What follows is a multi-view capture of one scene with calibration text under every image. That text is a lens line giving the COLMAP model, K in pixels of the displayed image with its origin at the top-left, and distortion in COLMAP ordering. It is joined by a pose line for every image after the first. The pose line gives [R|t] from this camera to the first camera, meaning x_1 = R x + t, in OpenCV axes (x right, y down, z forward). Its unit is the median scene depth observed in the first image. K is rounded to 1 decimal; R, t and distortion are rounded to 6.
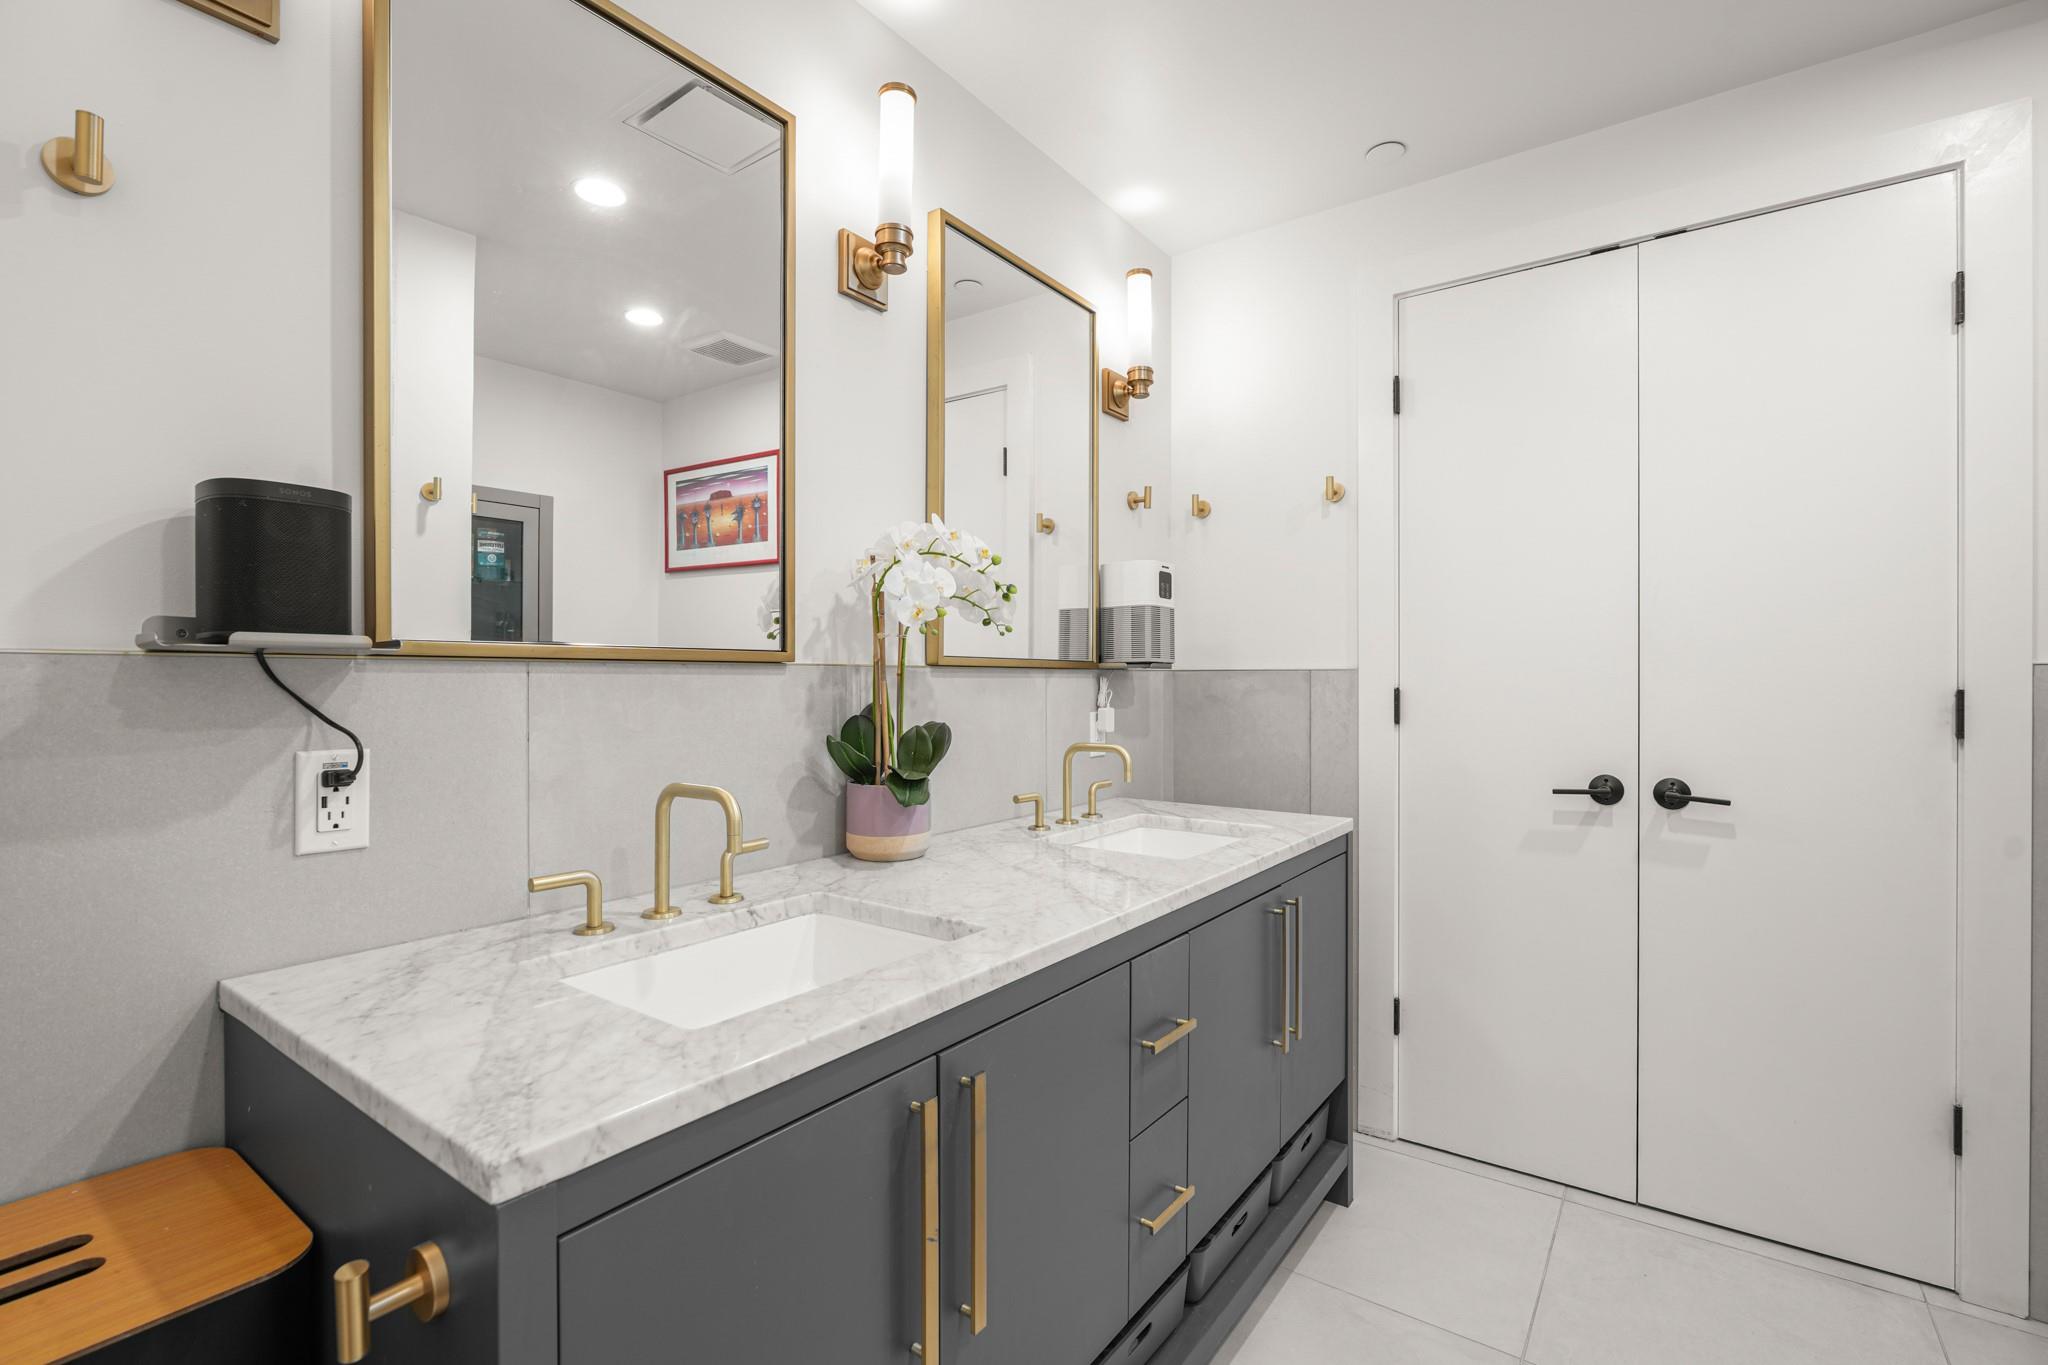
lens RADIAL K [[929.1, 0, 1026.6], [0, 929.1, 675.8], [0, 0, 1]] dist [-0.005902, -0.000173]
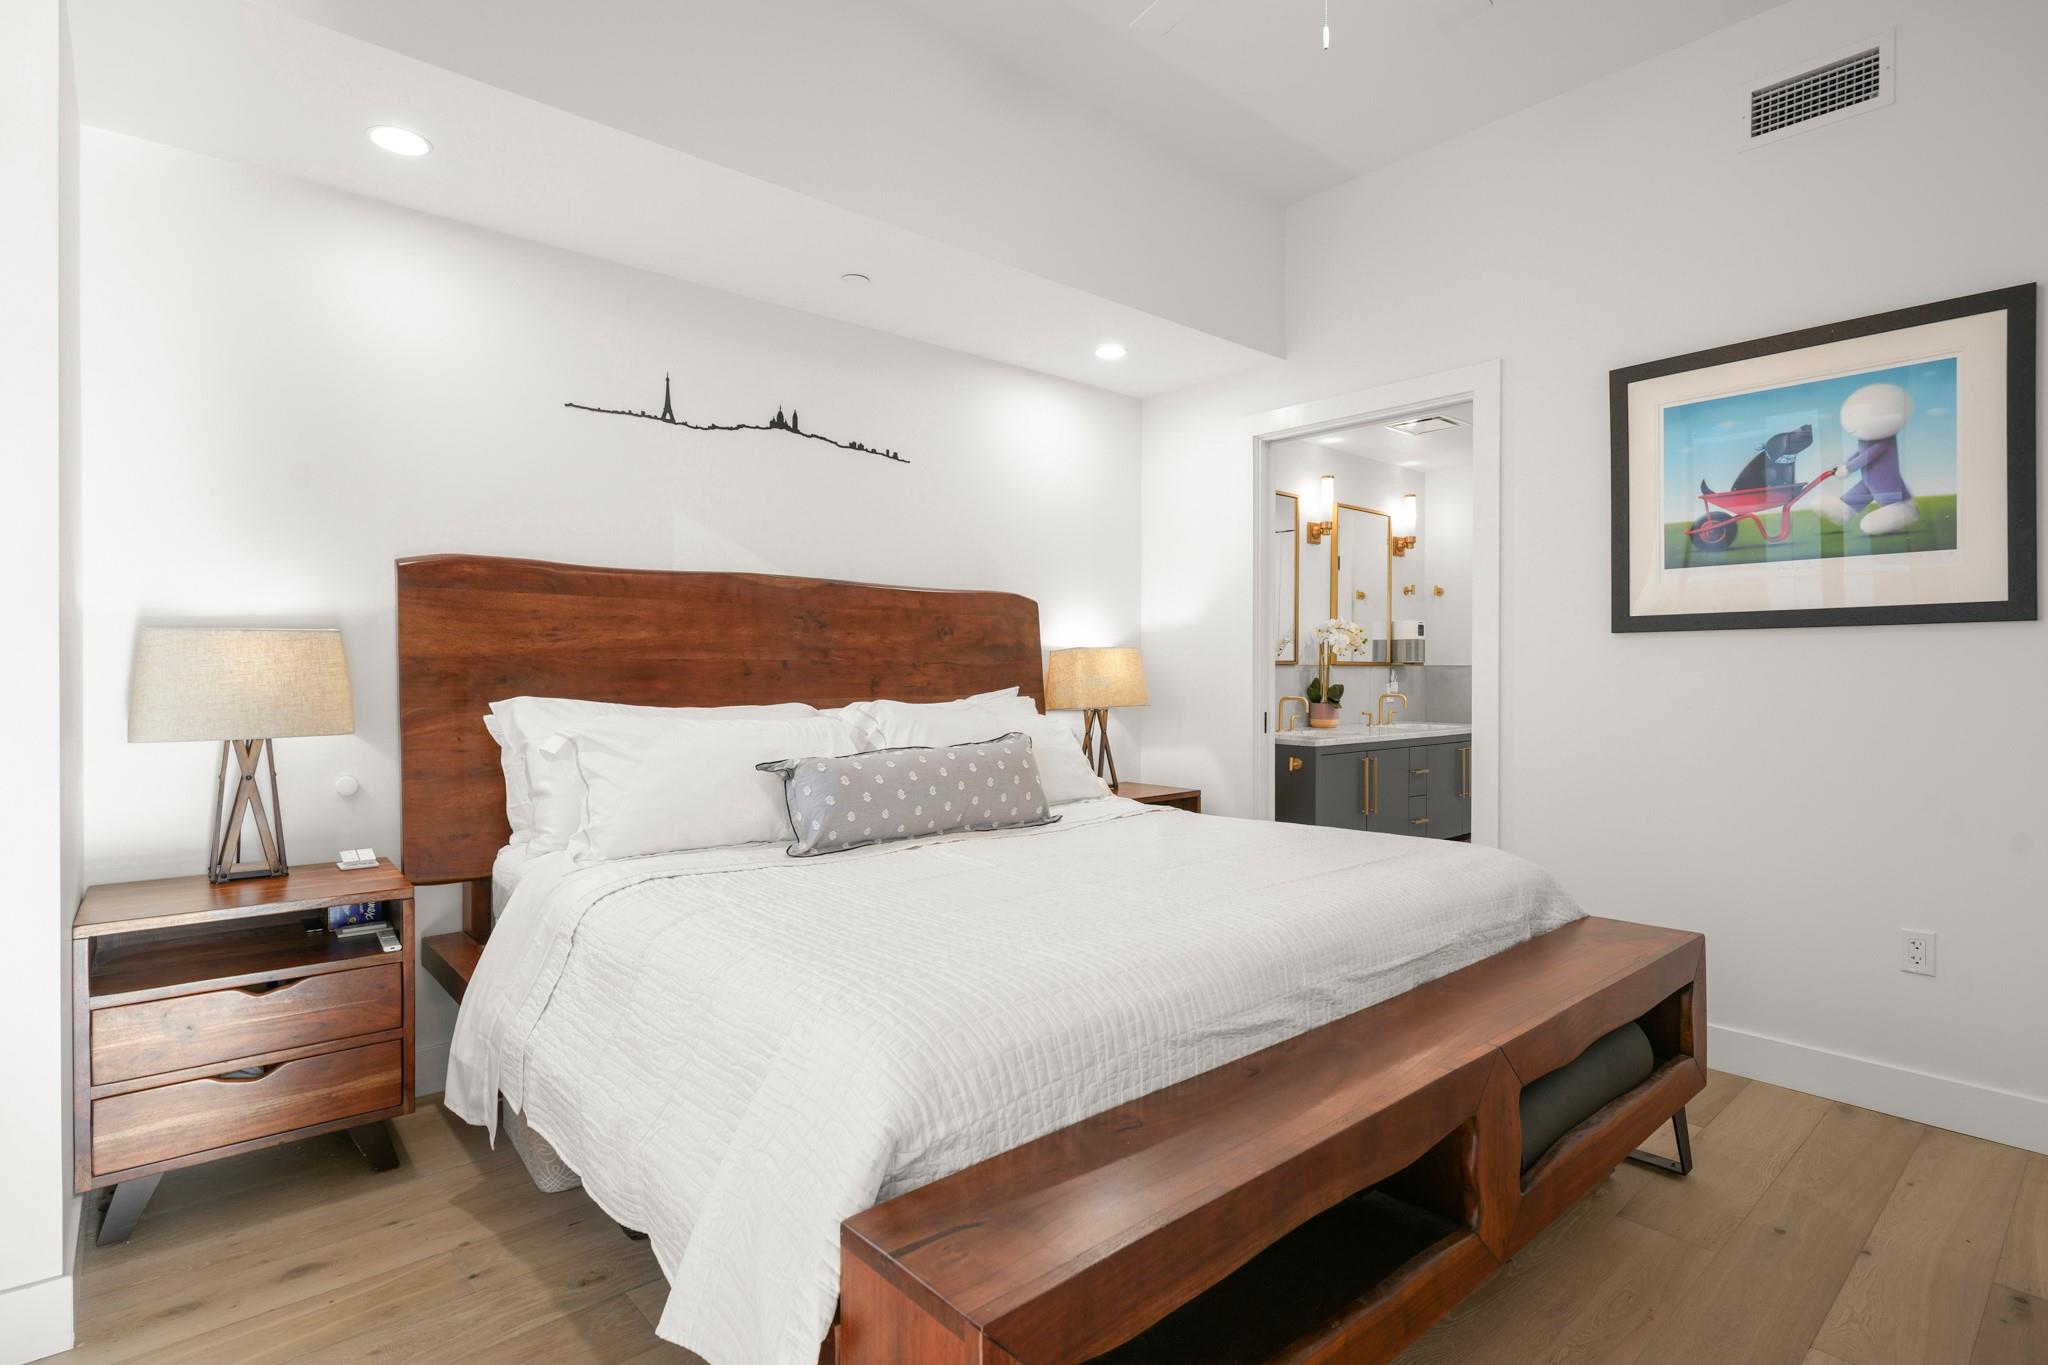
lens RADIAL K [[999.8, 0, 1024.0], [0, 999.8, 682.5], [0, 0, 1]] dist [-0.004011, -0.000125]
pose [[0.972878, 0.004692, -0.231271, -0.258540], [-0.001064, 0.999874, 0.015808, -0.003374], [0.231317, -0.015133, 0.972761, -1.802839]]
